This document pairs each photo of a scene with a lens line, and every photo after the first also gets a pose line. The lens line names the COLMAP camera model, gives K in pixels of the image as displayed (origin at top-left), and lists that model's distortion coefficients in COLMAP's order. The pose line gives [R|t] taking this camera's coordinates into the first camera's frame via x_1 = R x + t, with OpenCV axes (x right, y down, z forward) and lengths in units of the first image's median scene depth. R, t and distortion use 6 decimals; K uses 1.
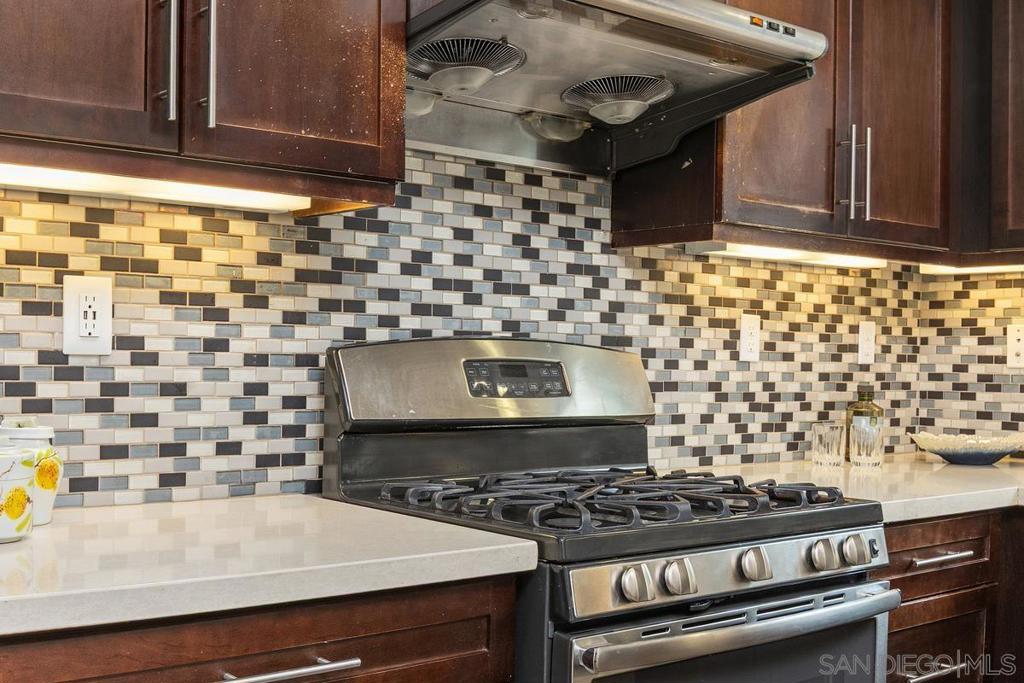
lens RADIAL K [[1248.4, 0, 510.3], [0, 1248.4, 373.3], [0, 0, 1]] dist [-0.026850, 0.000000]
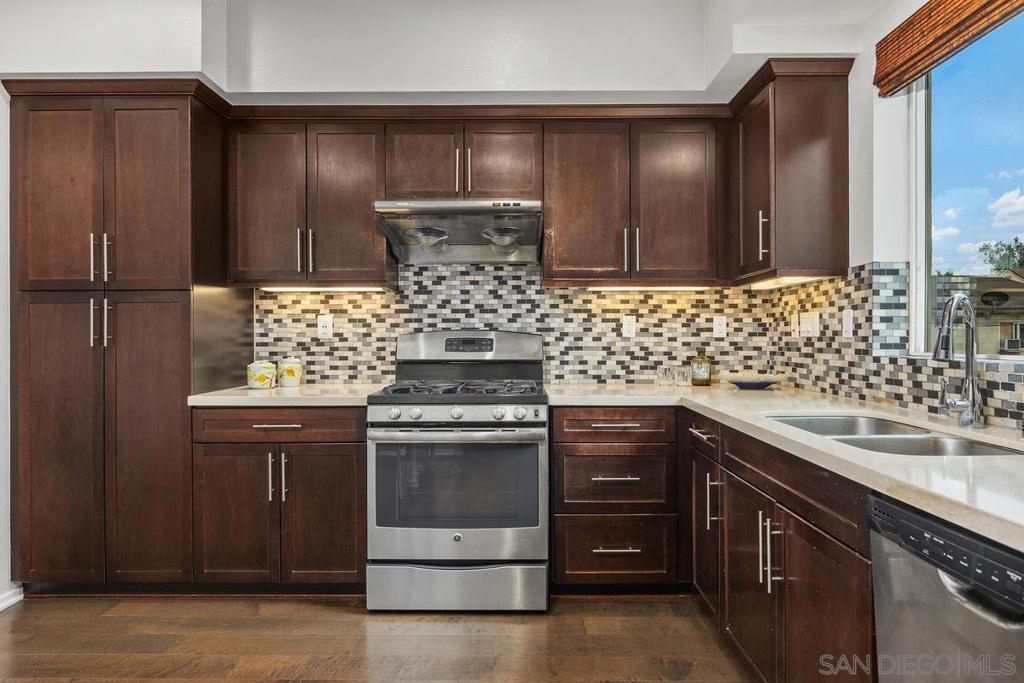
lens RADIAL K [[601.4, 0, 521.2], [0, 601.4, 338.4], [0, 0, 1]] dist [-0.005172, -0.000064]
pose [[0.758281, -0.018173, -0.651674, 0.844837], [0.004614, 0.999736, -0.022510, 0.017872], [0.651911, 0.014063, 0.758165, 0.083809]]
